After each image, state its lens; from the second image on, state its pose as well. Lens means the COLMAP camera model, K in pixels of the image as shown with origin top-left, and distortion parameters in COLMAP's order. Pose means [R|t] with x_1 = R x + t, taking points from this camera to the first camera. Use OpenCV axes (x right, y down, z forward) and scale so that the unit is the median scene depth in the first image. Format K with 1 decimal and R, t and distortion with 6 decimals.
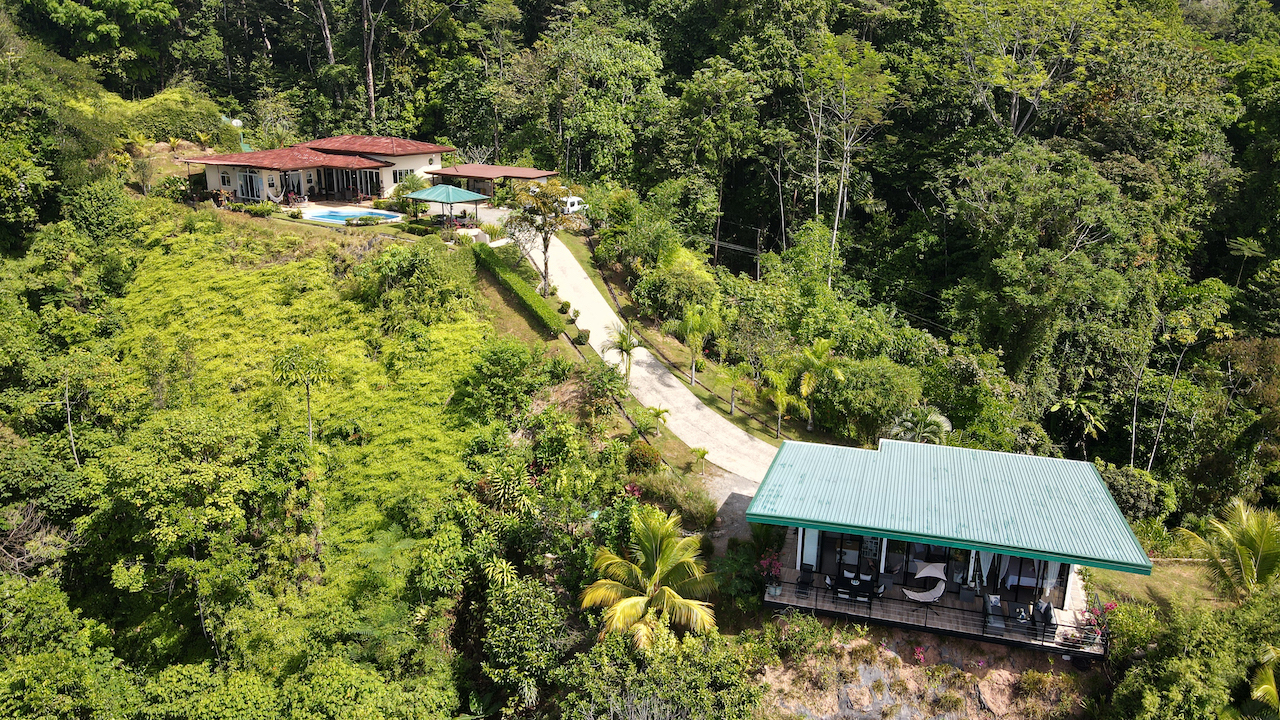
lens RADIAL K [[947.5, 0, 640.0], [0, 947.5, 360.0], [0, 0, 1]] dist [-0.013766, 0.060907]
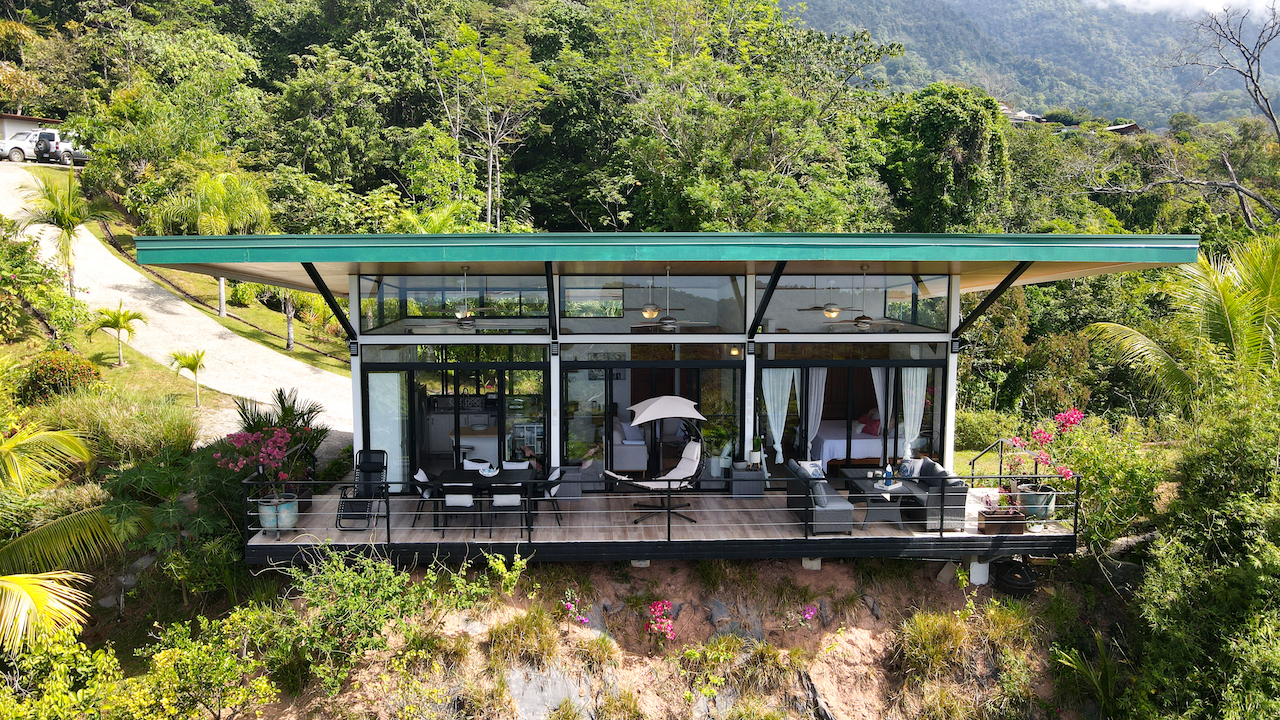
lens RADIAL K [[947.5, 0, 640.0], [0, 947.5, 360.0], [0, 0, 1]] dist [-0.013766, 0.060907]
pose [[0.943706, -0.040078, 0.328349, 0.161112], [0.100335, 0.980550, -0.168686, 0.266597], [-0.315202, 0.192135, 0.929372, 0.612308]]
